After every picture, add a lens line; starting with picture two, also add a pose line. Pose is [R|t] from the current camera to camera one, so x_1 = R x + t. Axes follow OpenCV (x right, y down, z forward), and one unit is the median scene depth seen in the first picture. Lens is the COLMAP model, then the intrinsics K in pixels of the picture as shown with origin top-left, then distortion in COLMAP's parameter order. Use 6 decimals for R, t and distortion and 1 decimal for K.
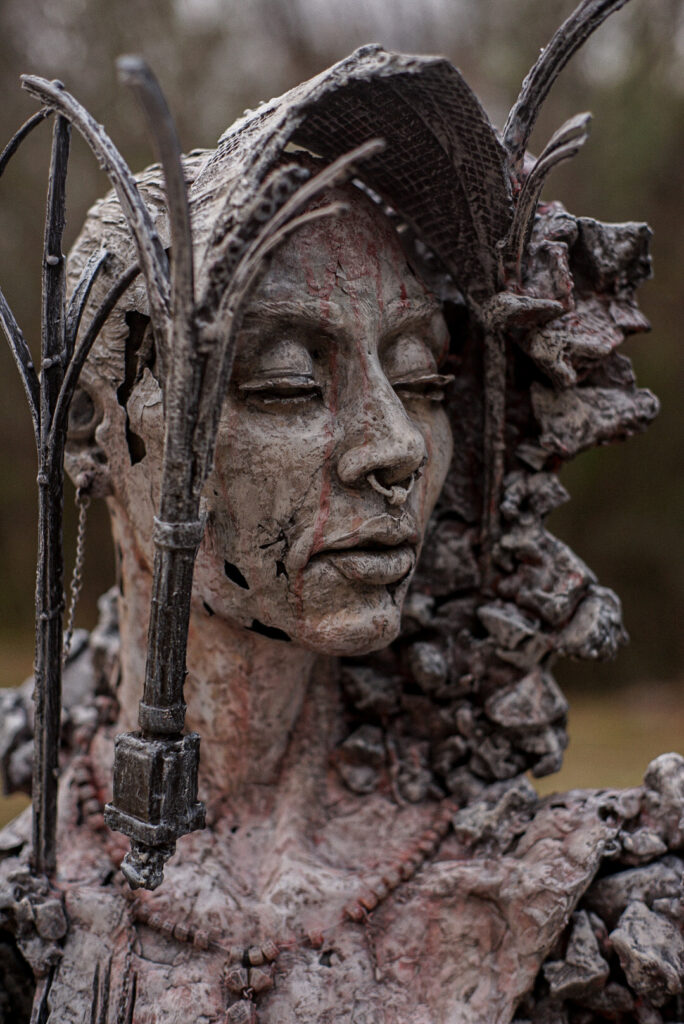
lens RADIAL K [[1634.0, 0, 342.0], [0, 1634.0, 512.0], [0, 0, 1]] dist [-0.135106, 0.001731]
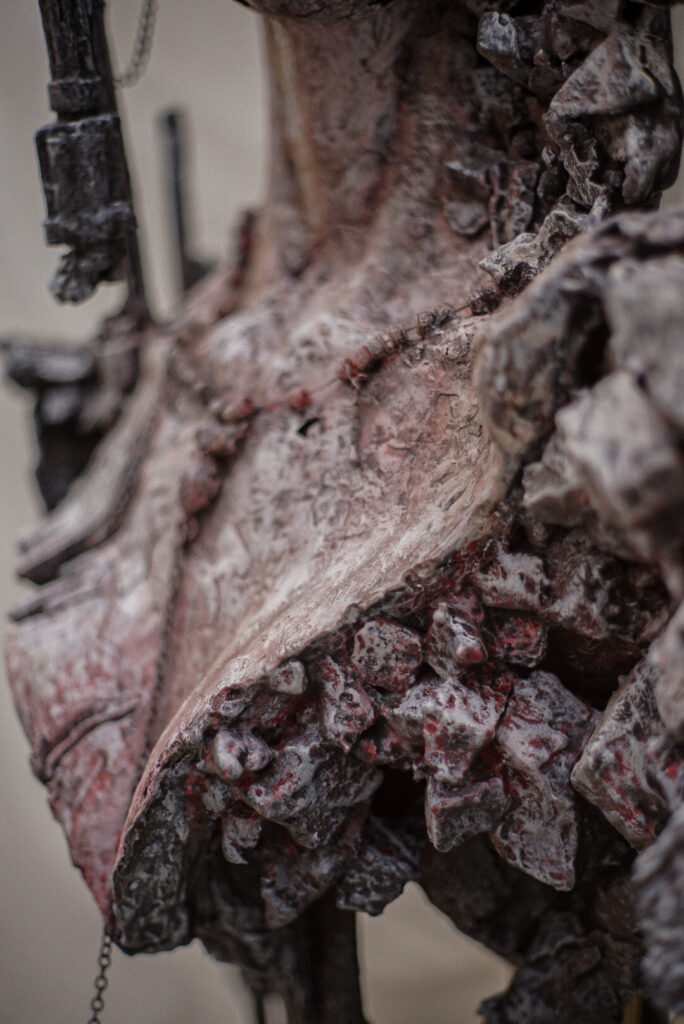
lens RADIAL K [[1634.0, 0, 342.0], [0, 1634.0, 512.0], [0, 0, 1]] dist [-0.135106, 0.001731]
pose [[0.609763, 0.101366, -0.786075, 0.617226], [0.006578, 0.991106, 0.132909, 0.215993], [0.792556, -0.086214, 0.603673, 0.551955]]
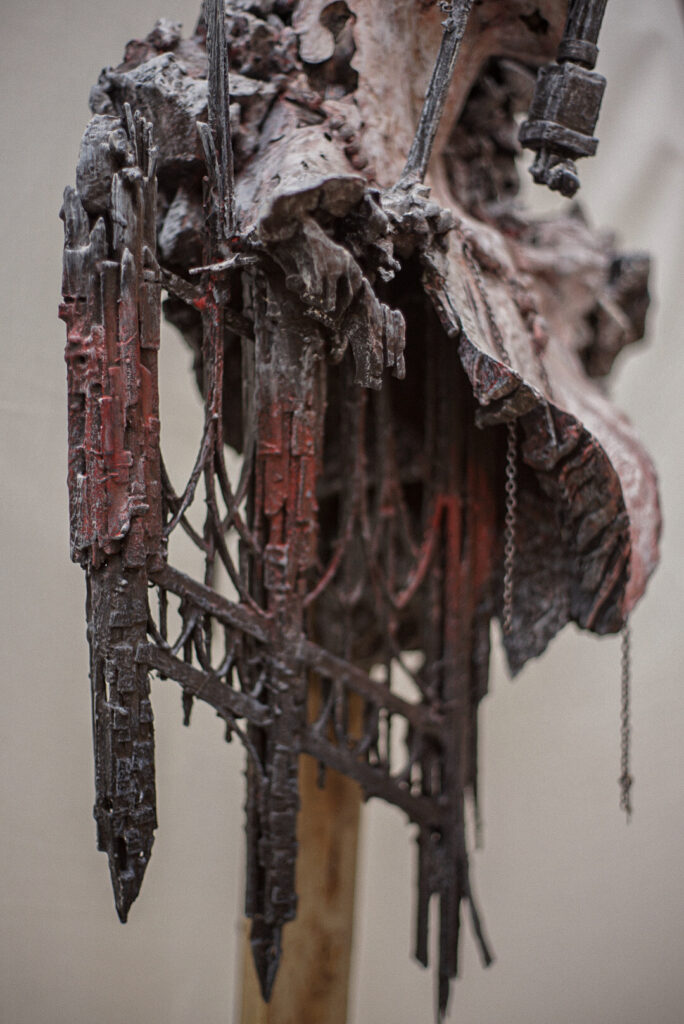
lens RADIAL K [[1634.0, 0, 342.0], [0, 1634.0, 512.0], [0, 0, 1]] dist [-0.135106, 0.001731]
pose [[0.438022, 0.018214, 0.898780, -1.191651], [-0.036144, 0.999343, -0.002638, 0.447378], [-0.898237, -0.031330, 0.438393, 0.586029]]
